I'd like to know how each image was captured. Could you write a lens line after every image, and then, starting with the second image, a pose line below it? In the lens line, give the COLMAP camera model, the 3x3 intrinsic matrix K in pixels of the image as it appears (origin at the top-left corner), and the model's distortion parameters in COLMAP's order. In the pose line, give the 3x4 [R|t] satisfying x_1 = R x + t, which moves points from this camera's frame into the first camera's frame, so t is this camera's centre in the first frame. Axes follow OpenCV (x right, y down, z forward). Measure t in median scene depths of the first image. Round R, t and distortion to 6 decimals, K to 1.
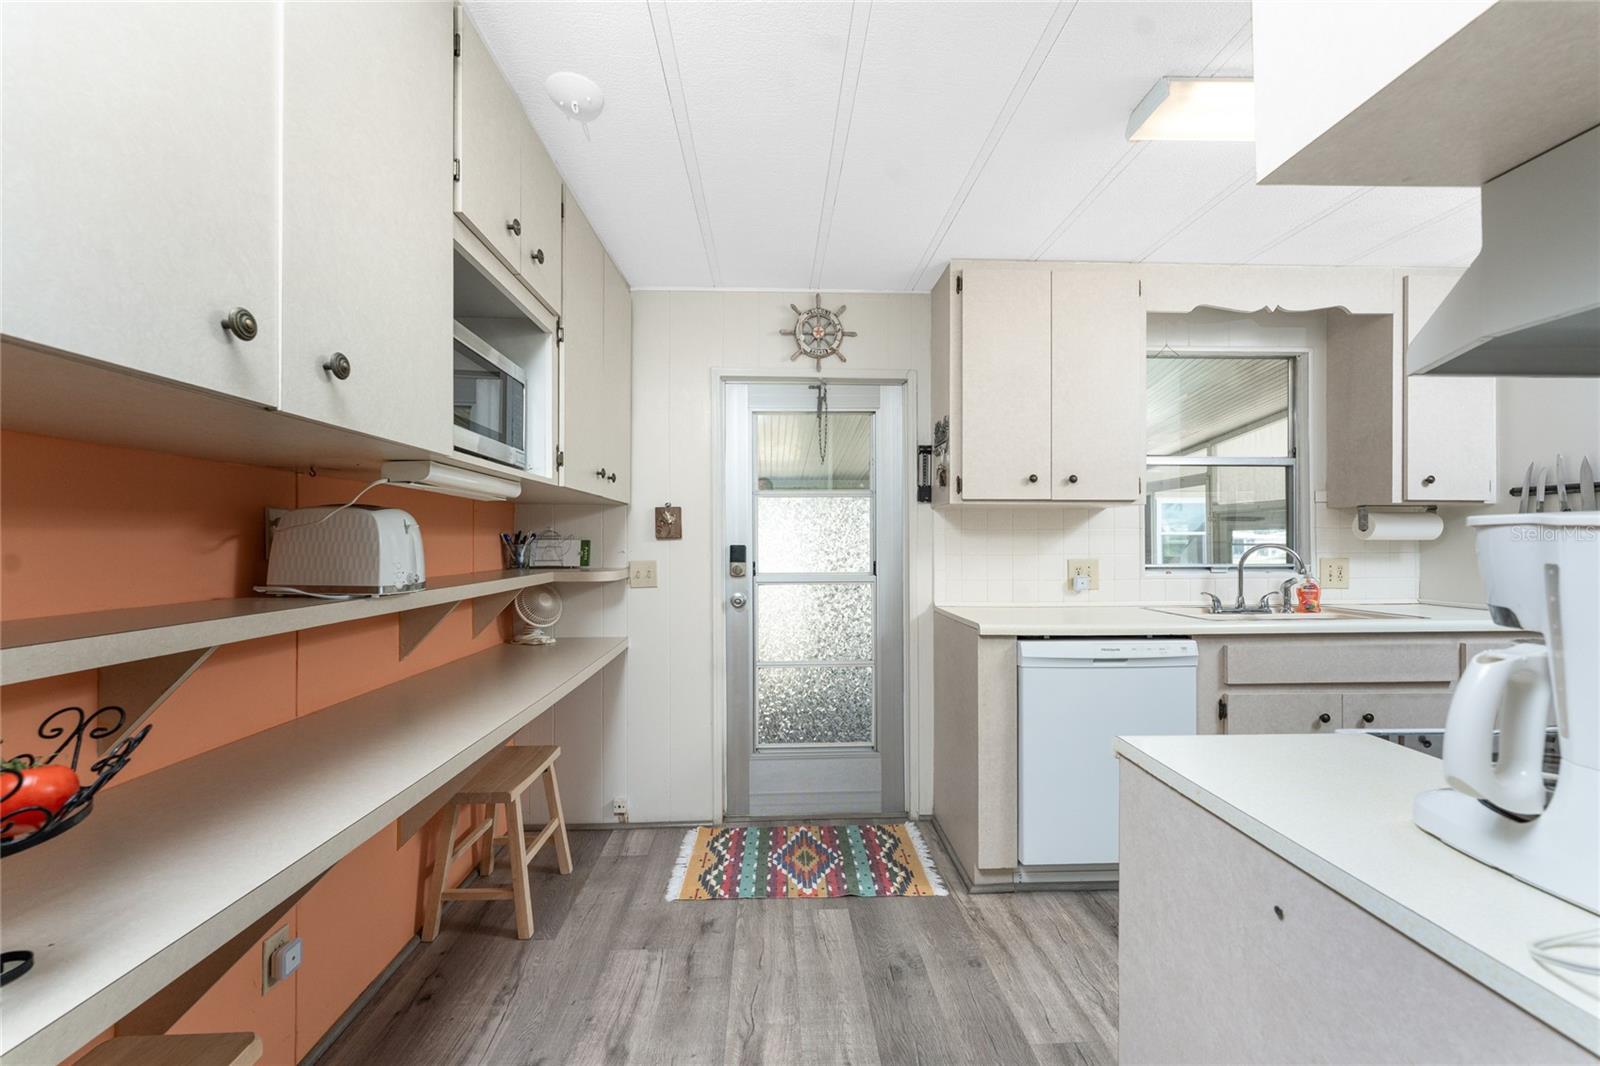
lens RADIAL K [[632.5, 0, 793.6], [0, 632.5, 540.3], [0, 0, 1]] dist [0.002950, 0.000000]
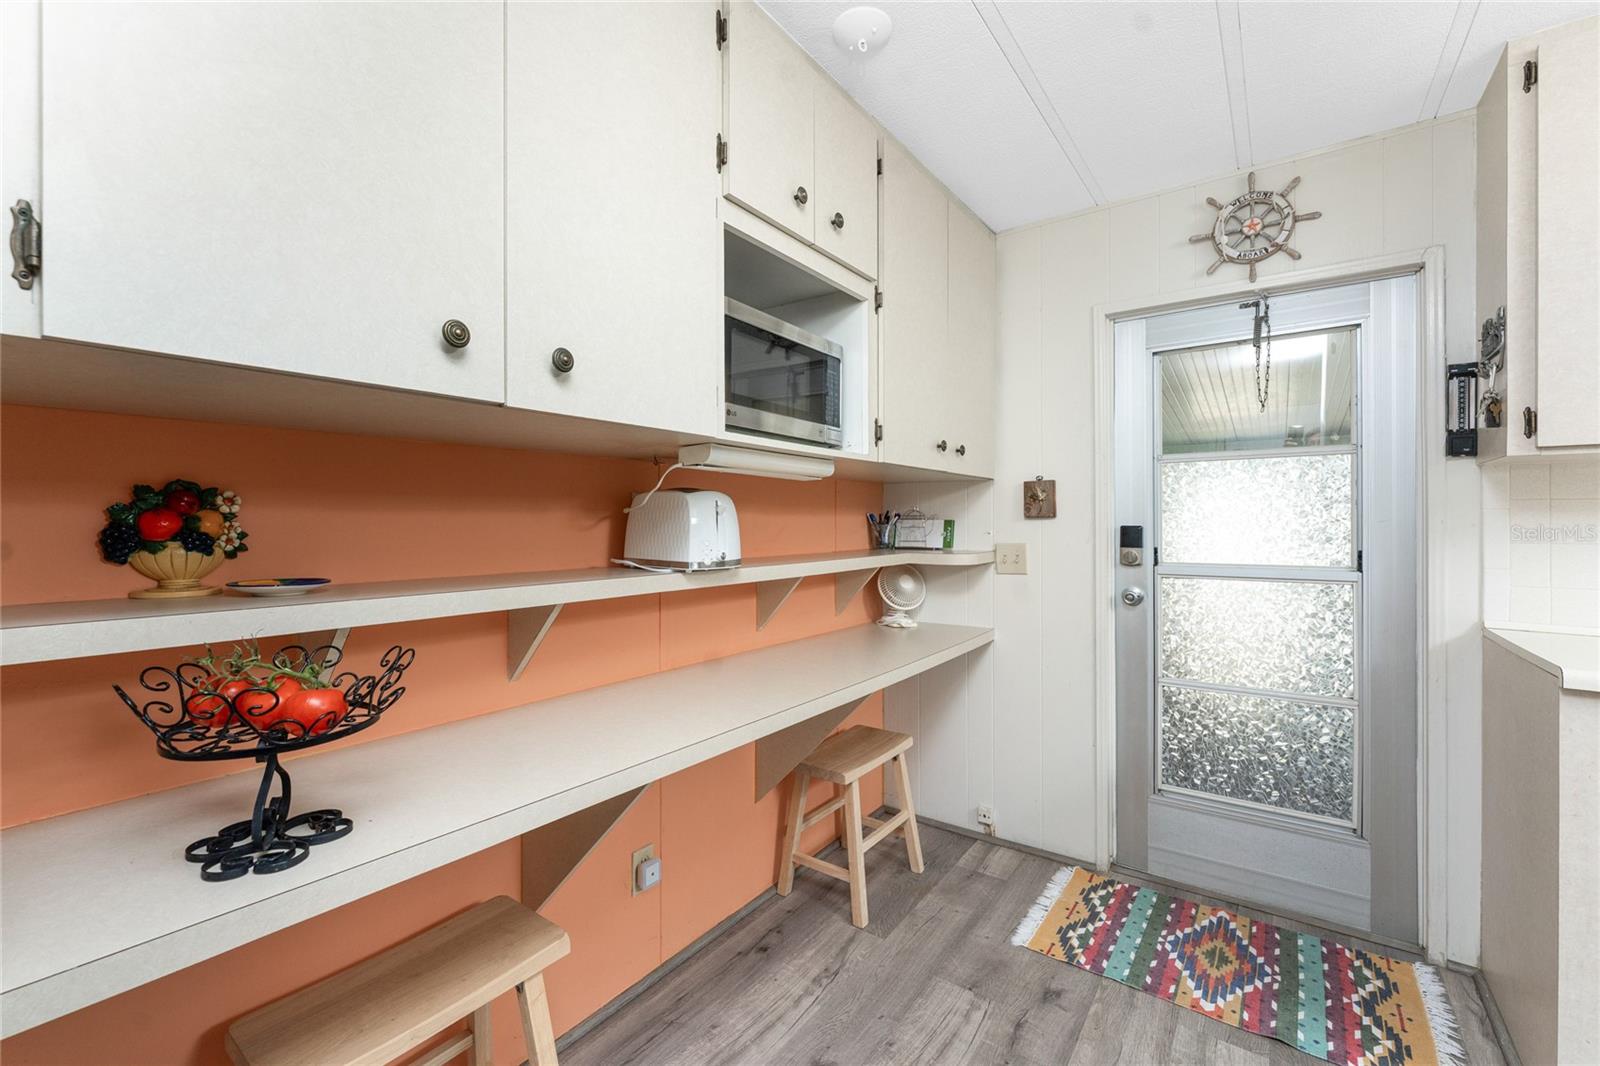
lens RADIAL K [[658.2, 0, 804.3], [0, 658.2, 525.4], [0, 0, 1]] dist [-0.001829, -0.000116]
pose [[0.791401, 0.002356, -0.611293, 0.101755], [0.002154, 0.999976, 0.006644, 0.001115], [0.611294, -0.006575, 0.791376, 0.115931]]
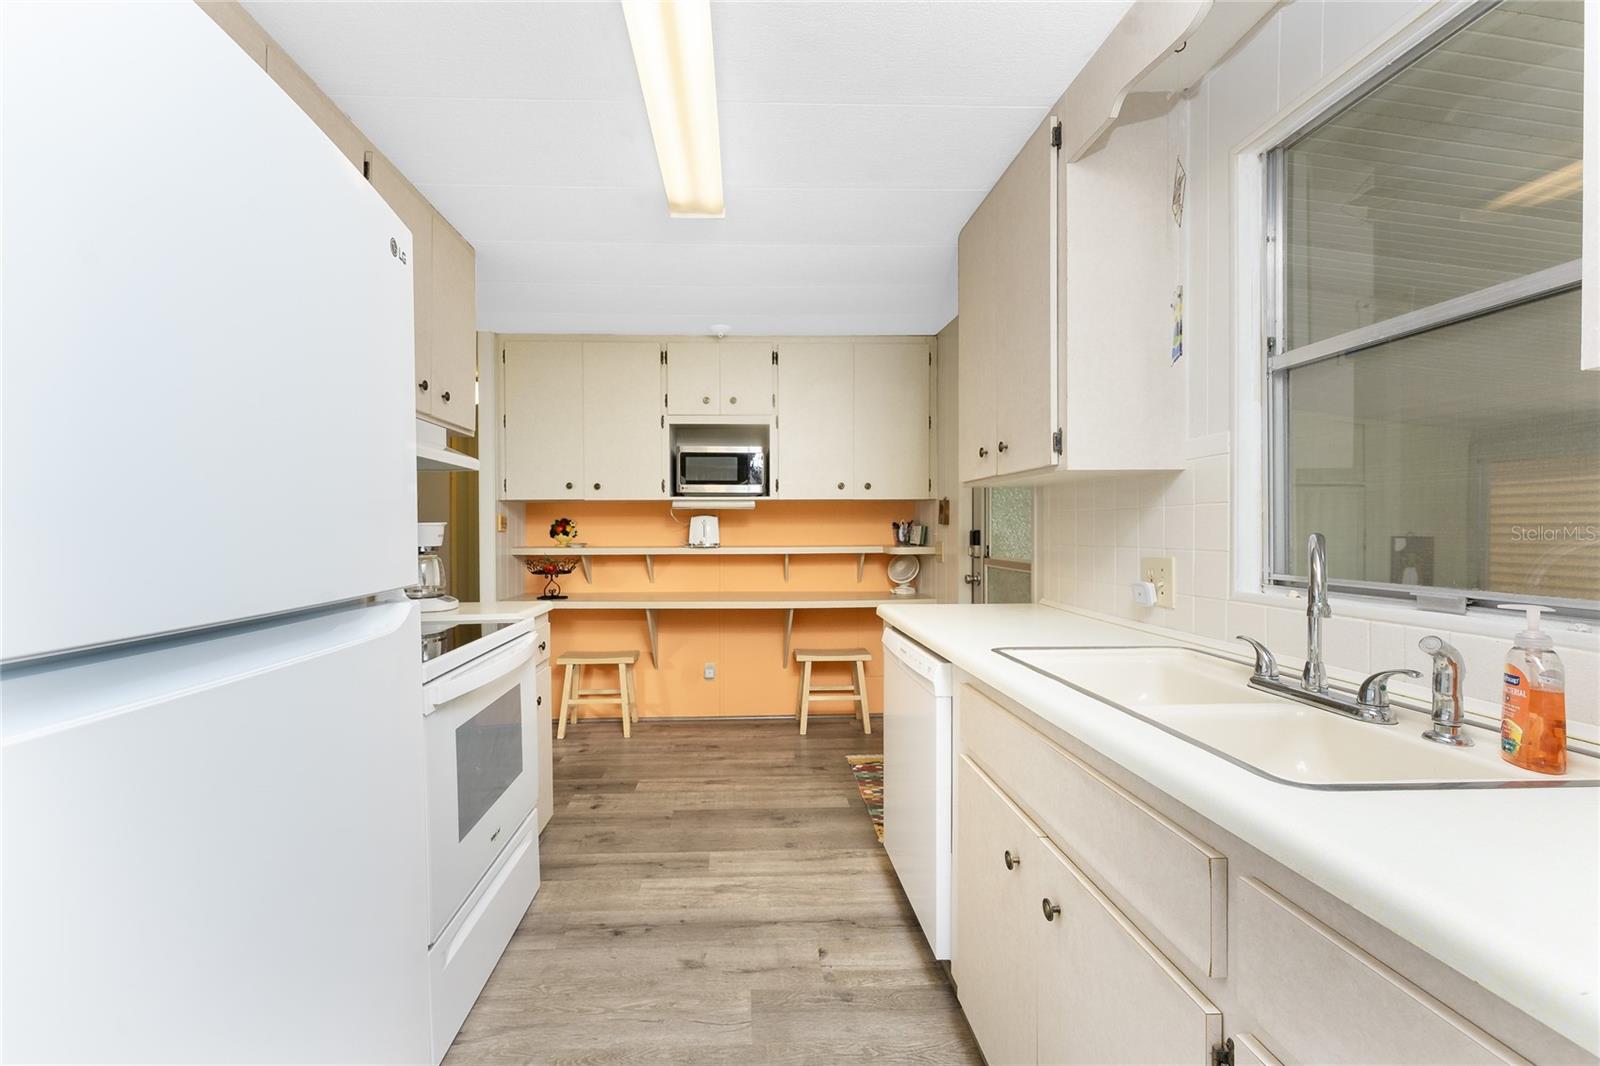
lens RADIAL K [[645.7, 0, 797.5], [0, 645.7, 535.2], [0, 0, 1]] dist [-0.019791, 0.000004]
pose [[0.053428, 0.013156, -0.998485, 1.191585], [0.005202, 0.999896, 0.013453, -0.000906], [0.998558, -0.005913, 0.053354, 0.695477]]
